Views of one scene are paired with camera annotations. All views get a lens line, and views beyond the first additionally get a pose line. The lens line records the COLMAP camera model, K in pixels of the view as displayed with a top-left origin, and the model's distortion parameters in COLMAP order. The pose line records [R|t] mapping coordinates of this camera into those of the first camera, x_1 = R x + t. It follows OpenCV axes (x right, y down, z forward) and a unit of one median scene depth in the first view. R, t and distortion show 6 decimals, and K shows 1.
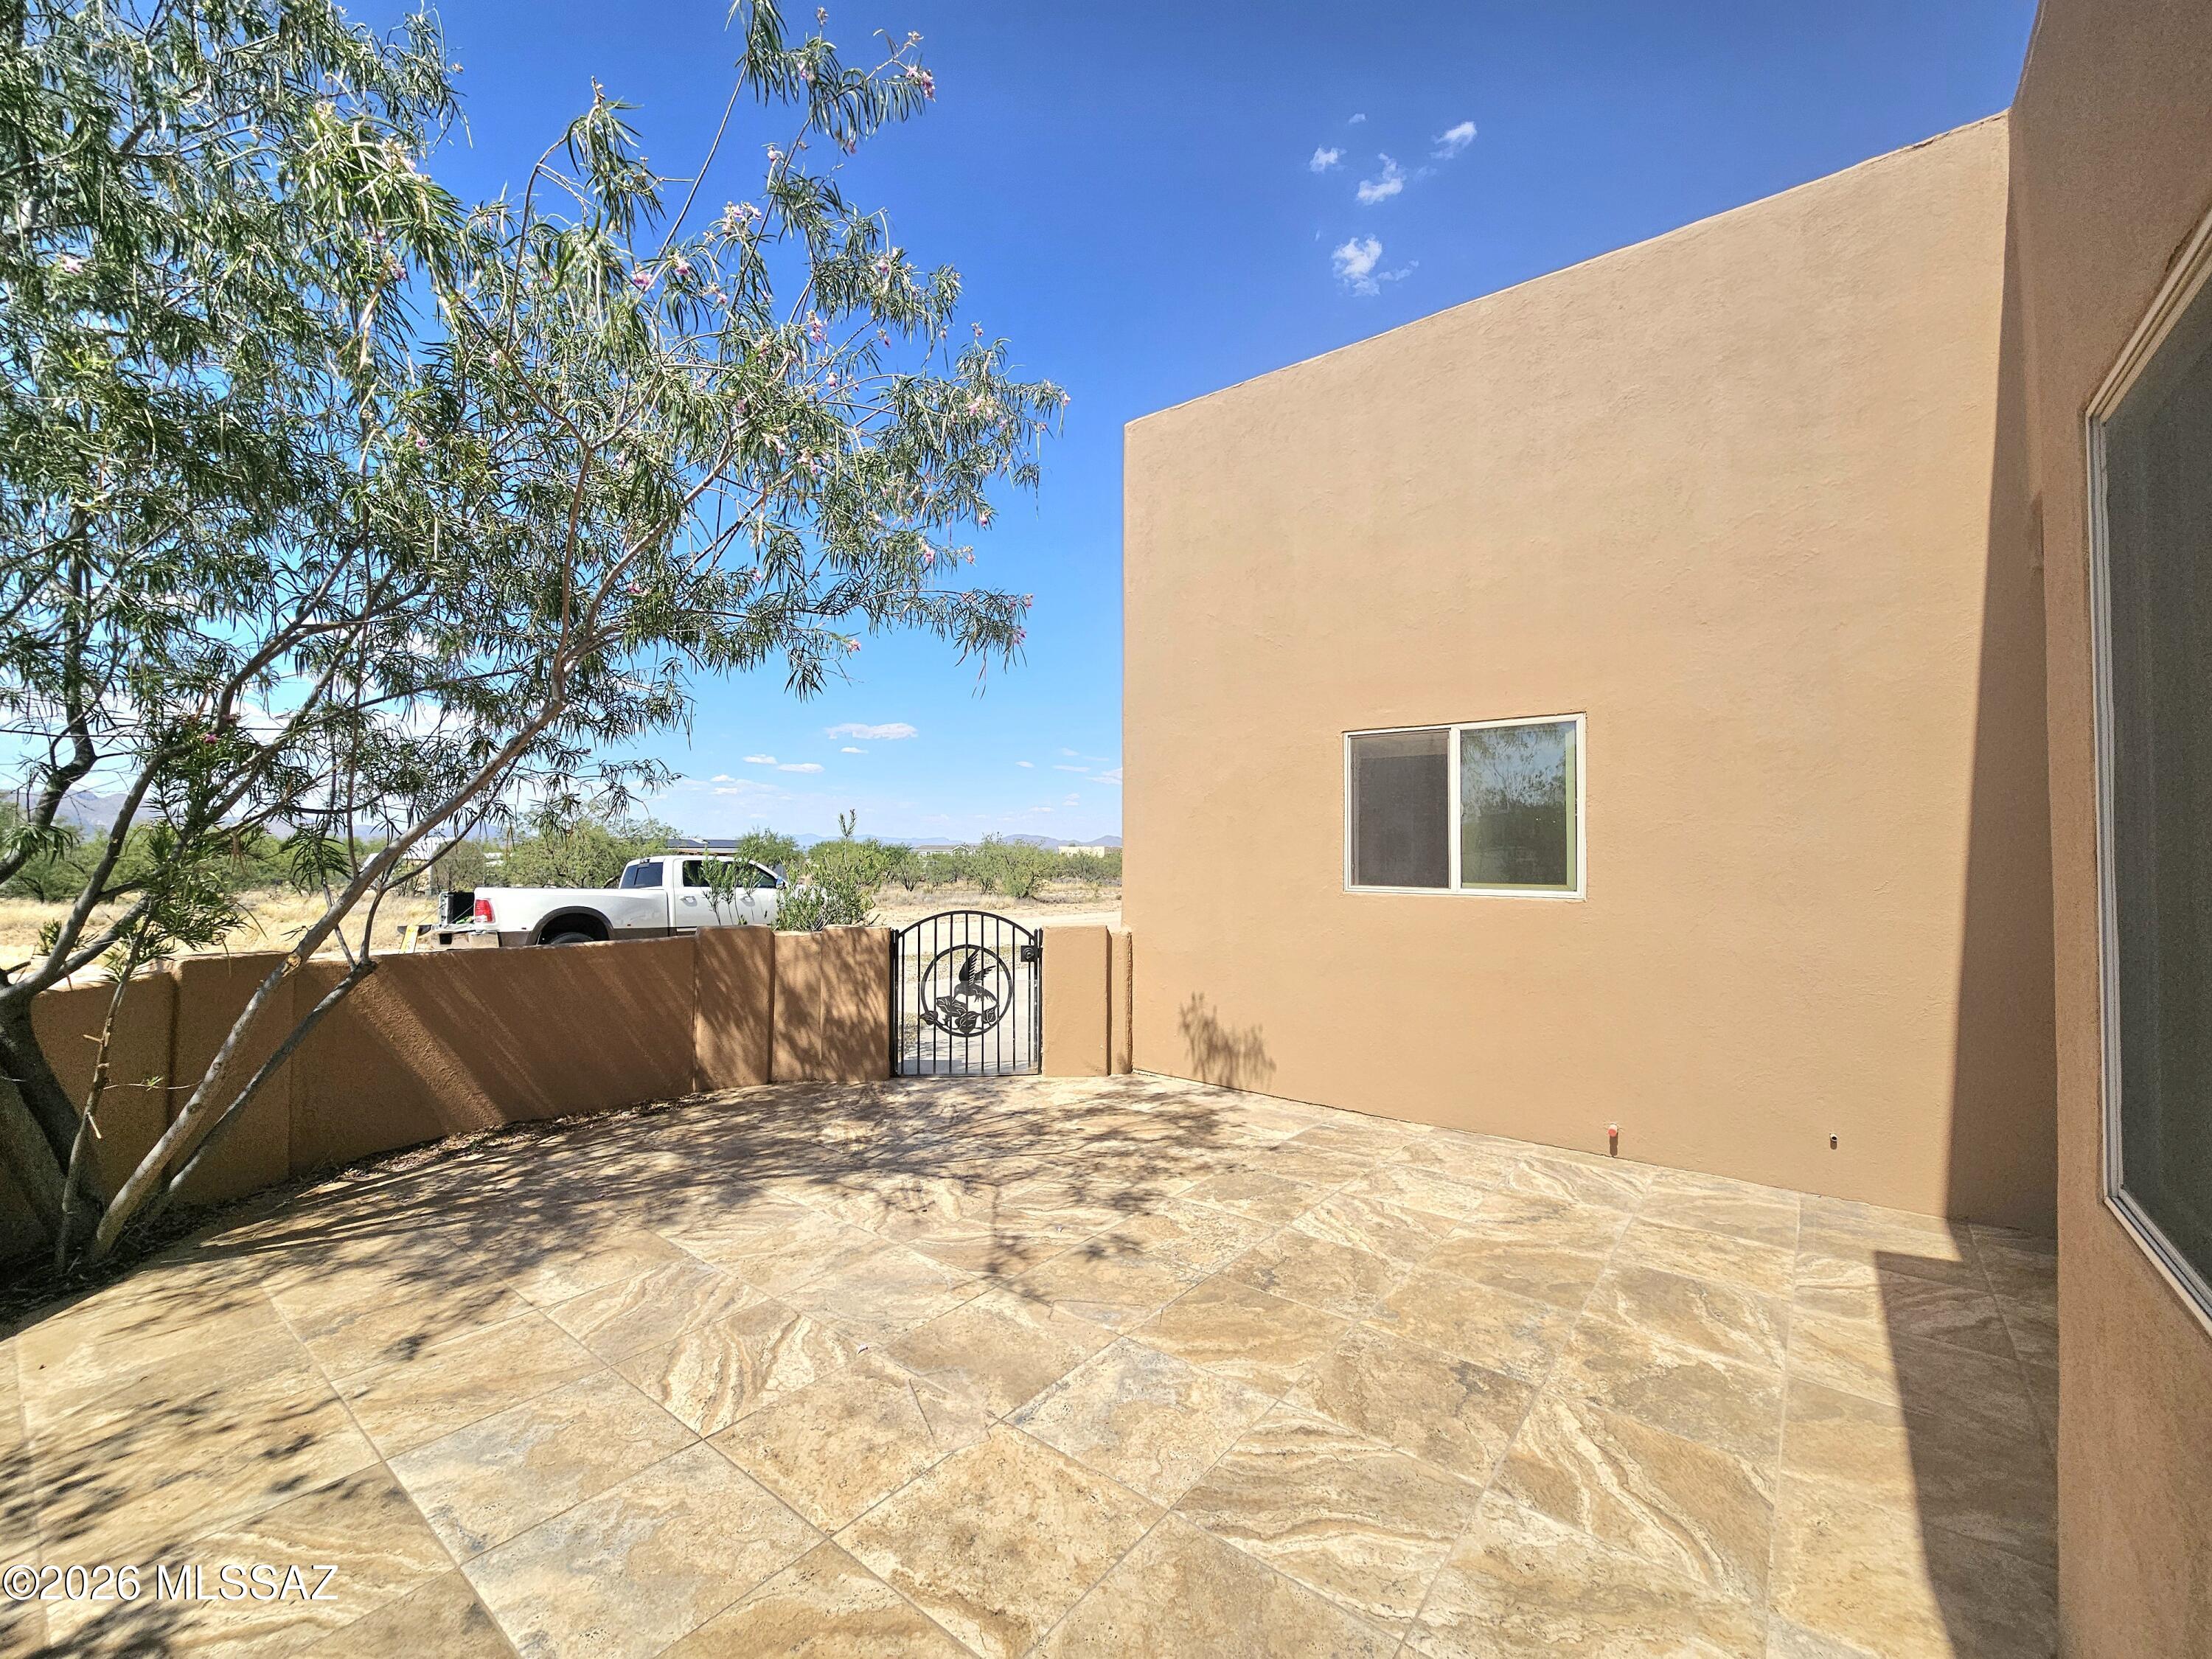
lens RADIAL K [[913.5, 0, 1094.8], [0, 913.5, 831.4], [0, 0, 1]] dist [-0.000484, 0.000011]
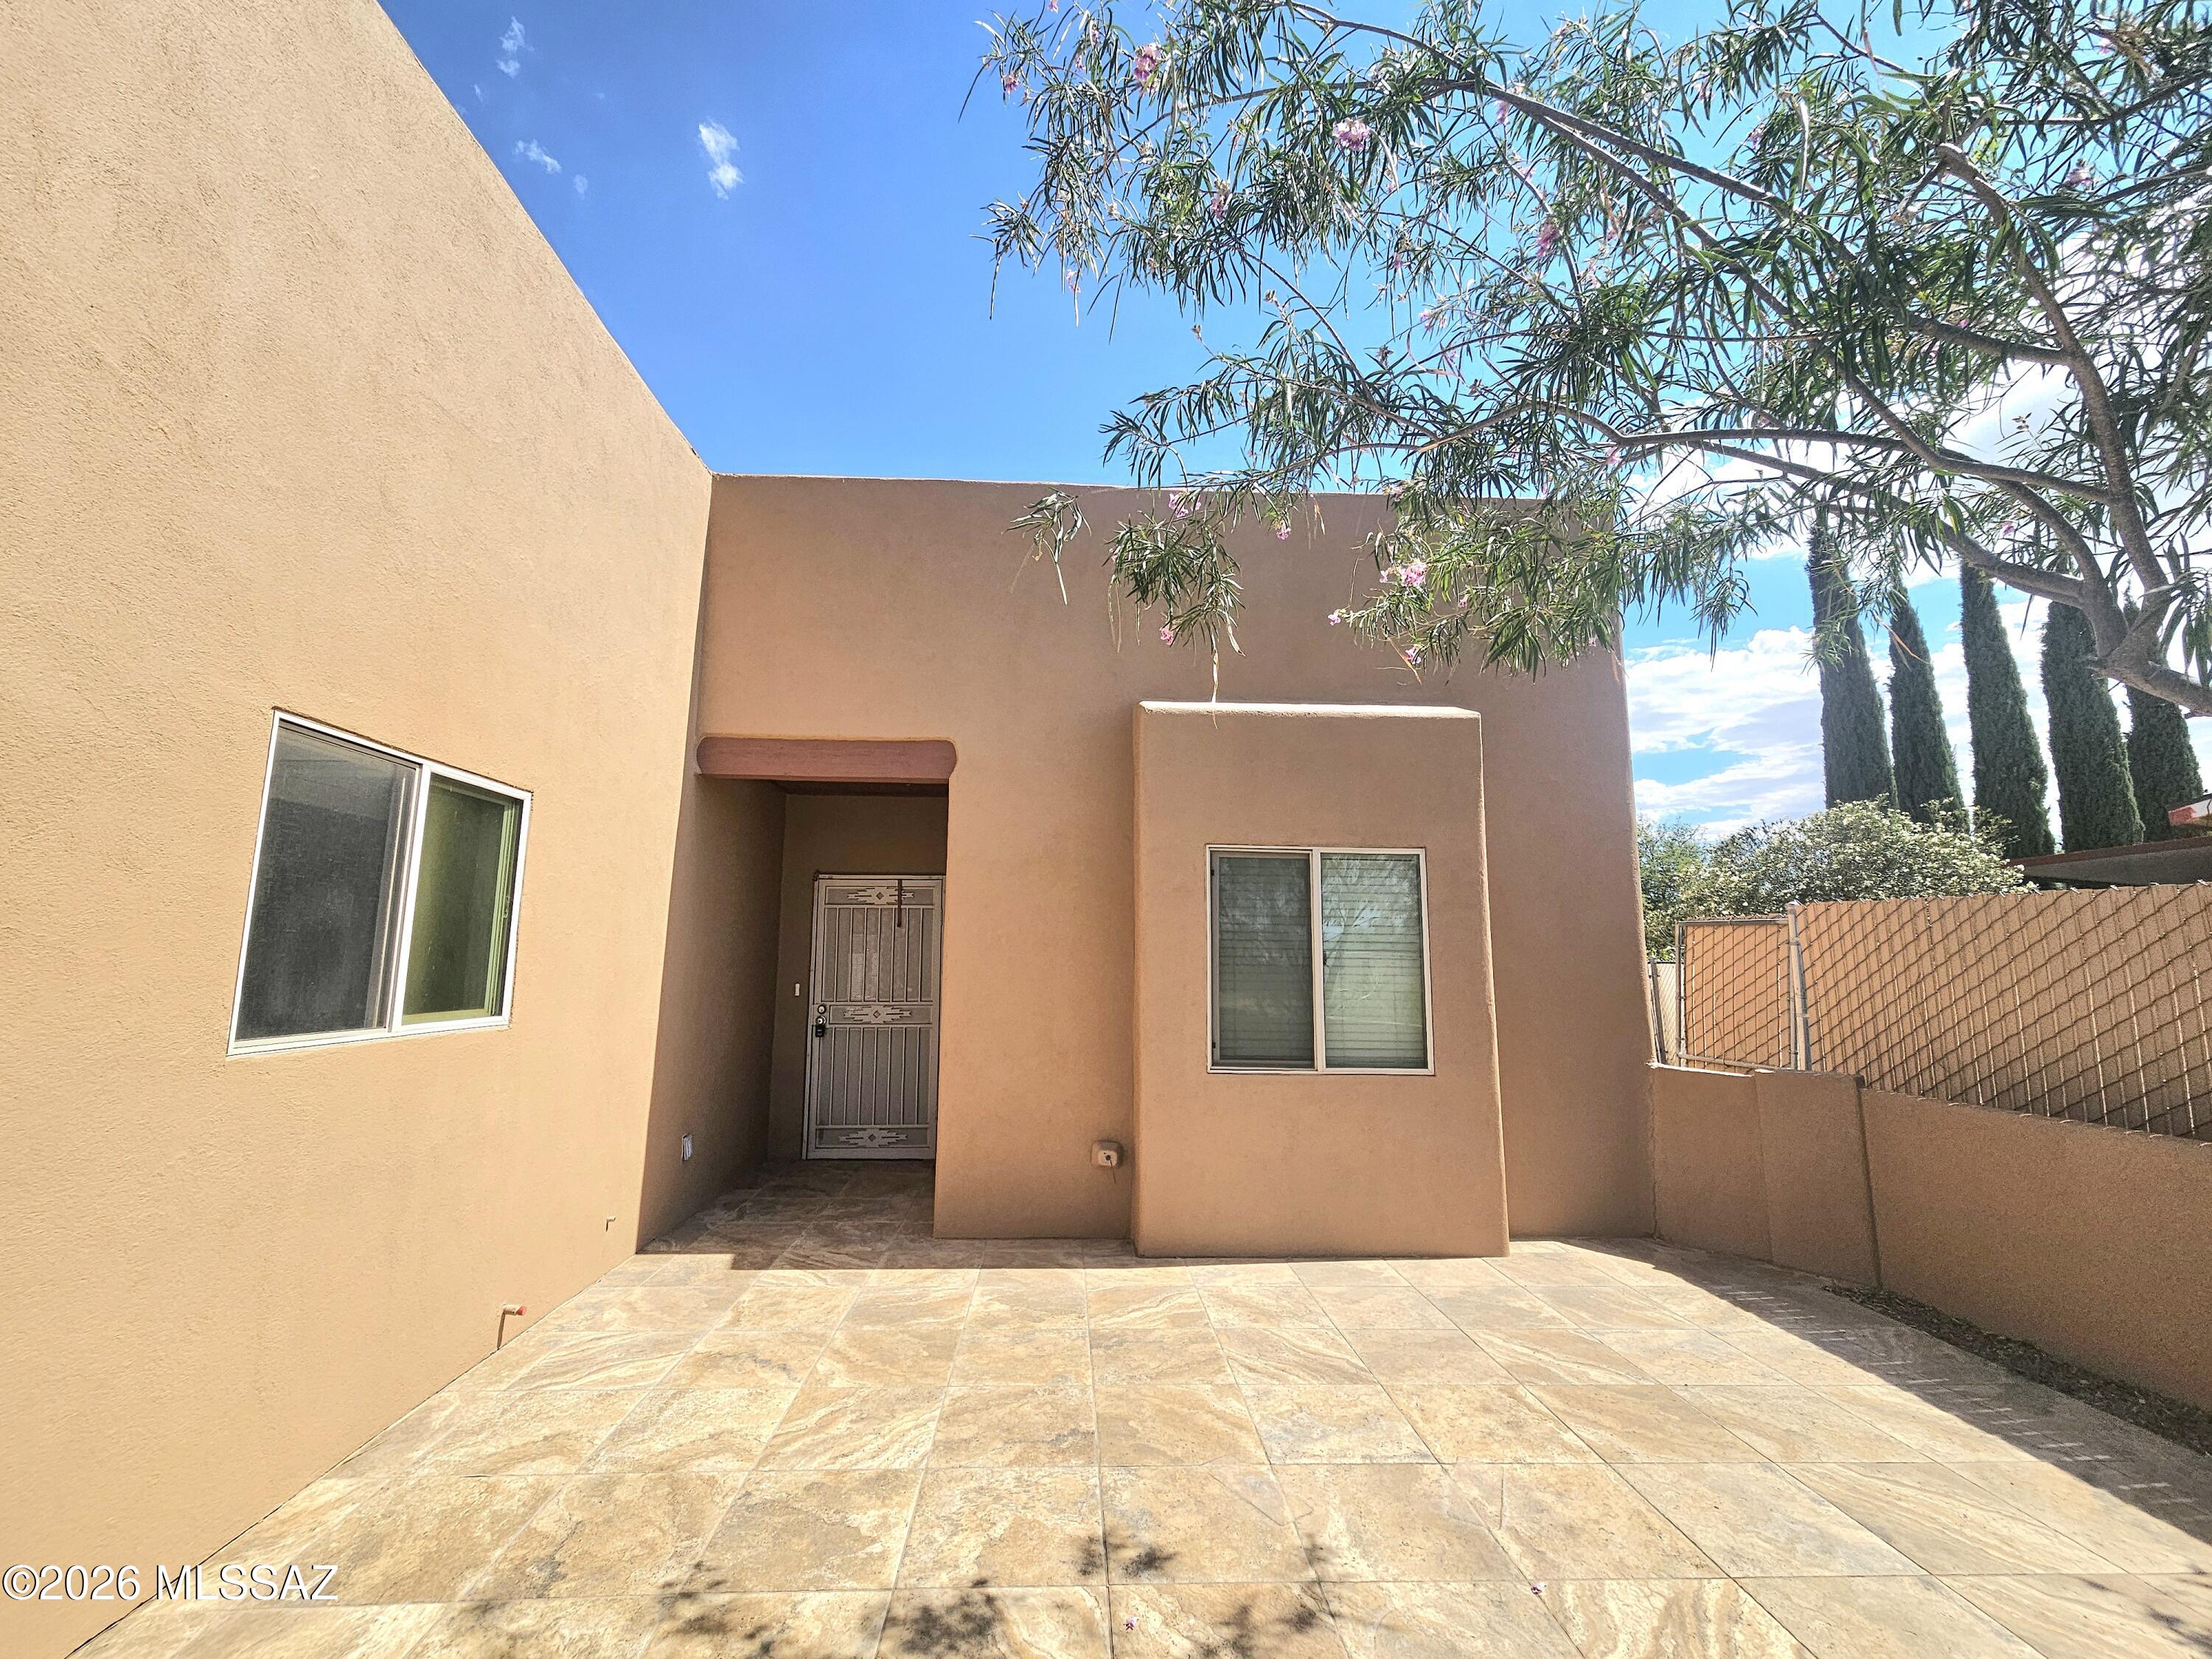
lens RADIAL K [[913.5, 0, 1090.0], [0, 913.5, 834.9], [0, 0, 1]] dist [-0.000484, 0.000011]
pose [[-0.651909, 0.095522, 0.752257, -0.522248], [-0.029071, 0.988157, -0.150669, 0.020714], [-0.757740, -0.120091, -0.641411, 1.481183]]
